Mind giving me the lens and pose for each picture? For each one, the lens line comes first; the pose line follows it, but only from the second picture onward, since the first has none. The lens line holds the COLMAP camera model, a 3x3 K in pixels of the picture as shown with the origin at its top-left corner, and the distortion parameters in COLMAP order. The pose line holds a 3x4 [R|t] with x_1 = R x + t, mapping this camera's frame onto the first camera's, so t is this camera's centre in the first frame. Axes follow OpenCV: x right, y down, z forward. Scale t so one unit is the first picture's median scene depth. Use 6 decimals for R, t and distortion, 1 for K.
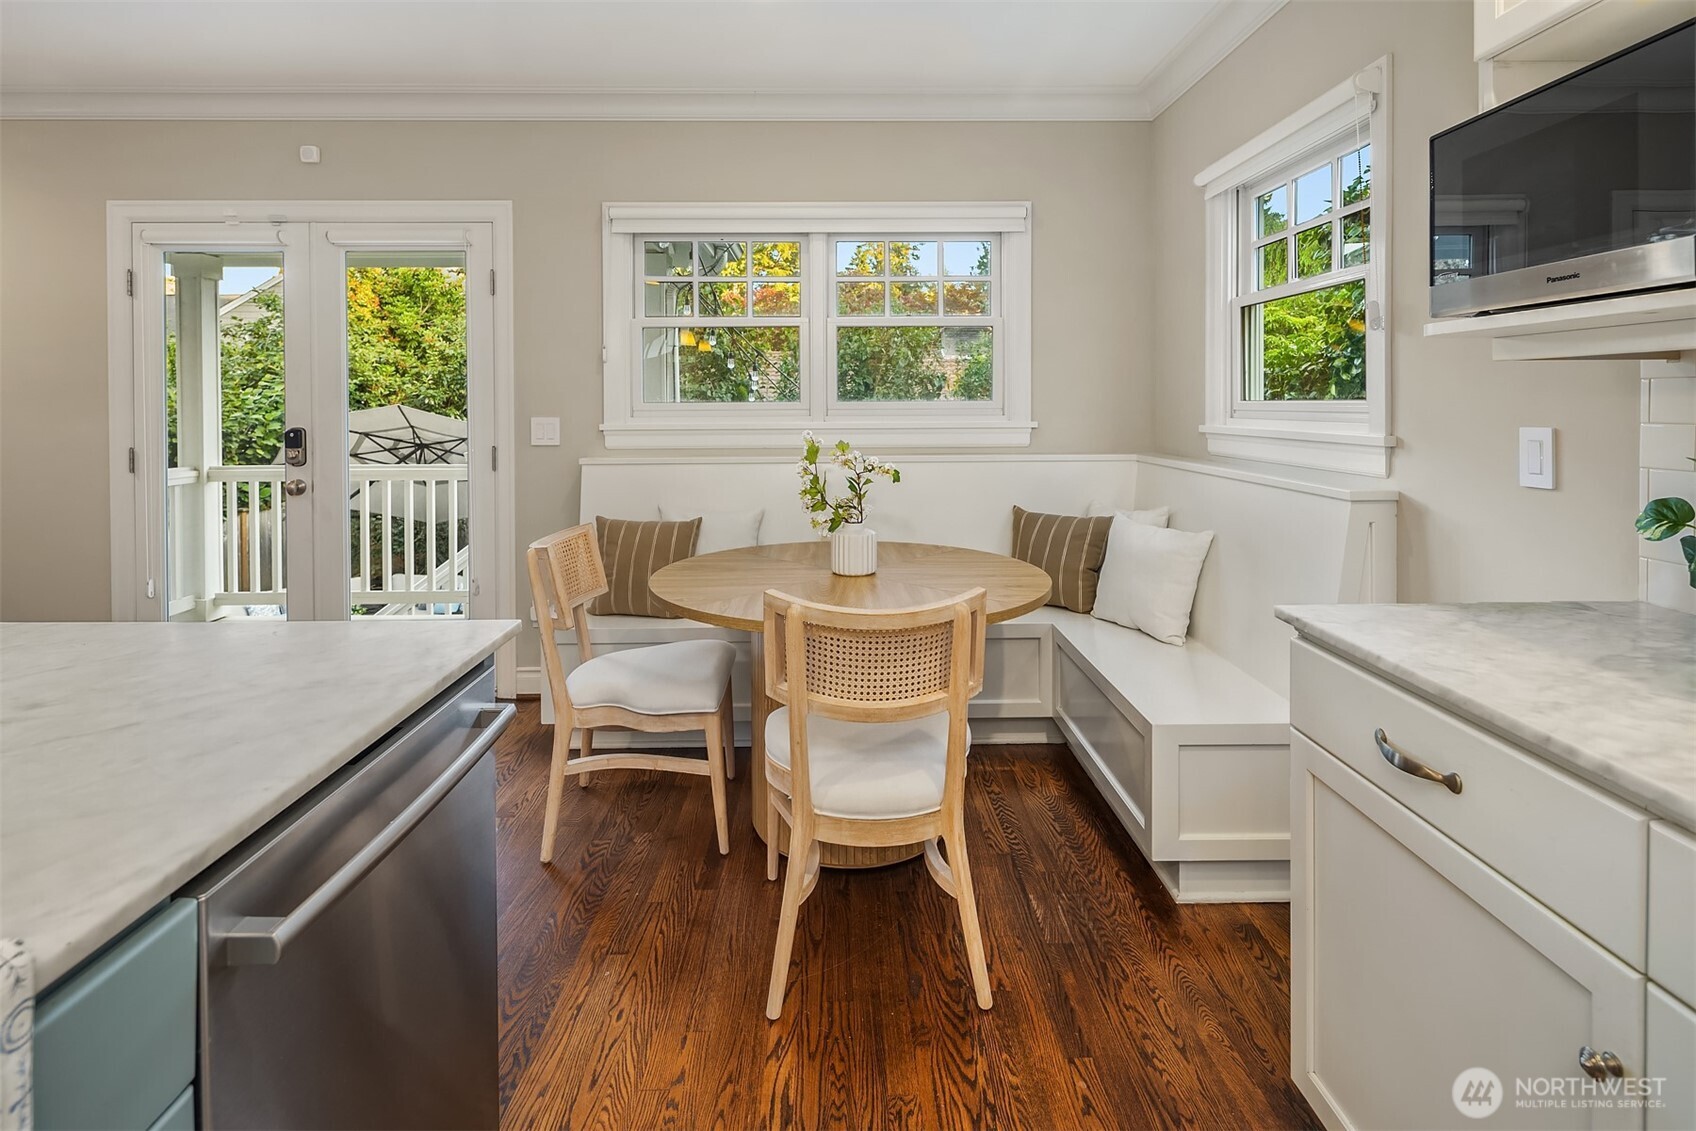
lens RADIAL K [[821.2, 0, 846.0], [0, 821.2, 405.3], [0, 0, 1]] dist [0.002701, -0.002593]
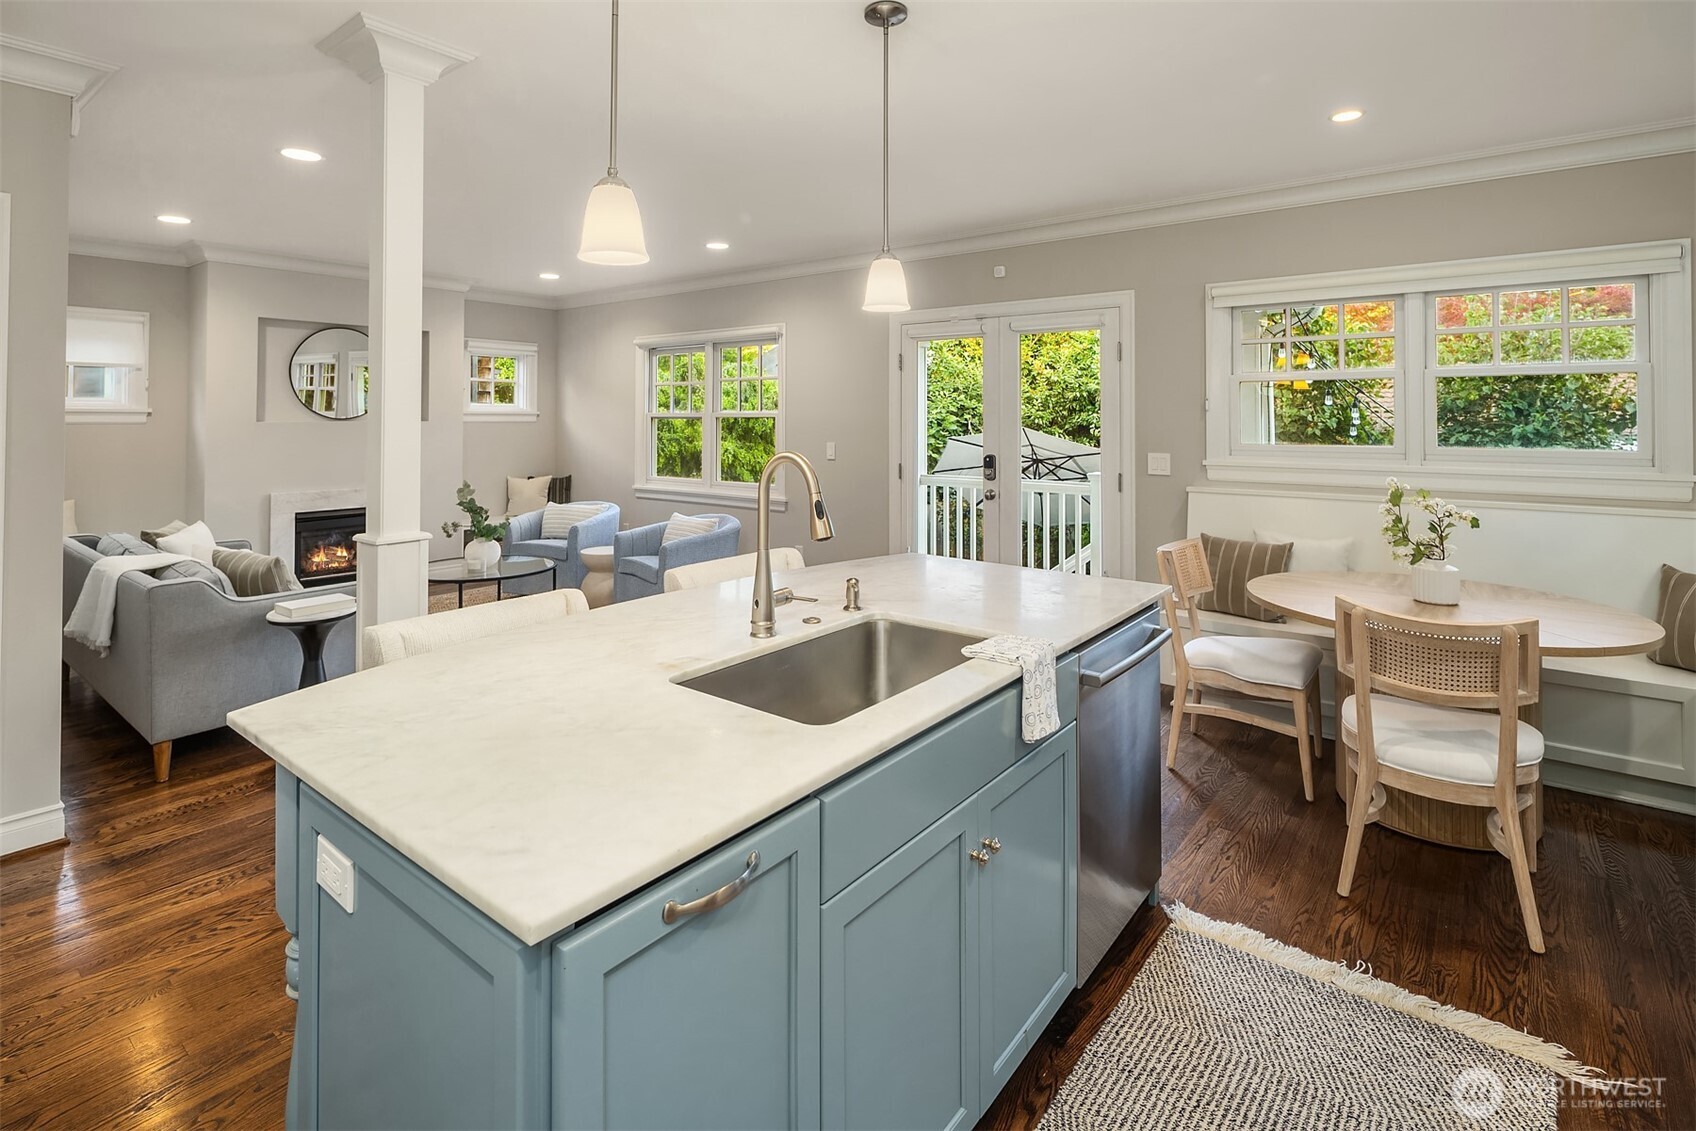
lens RADIAL K [[821.2, 0, 846.0], [0, 821.2, 405.3], [0, 0, 1]] dist [0.002701, -0.002593]
pose [[0.775666, -0.002653, -0.631138, 0.097202], [-0.008001, 0.999869, -0.014037, -0.053693], [0.631093, 0.015937, 0.775544, -0.445415]]
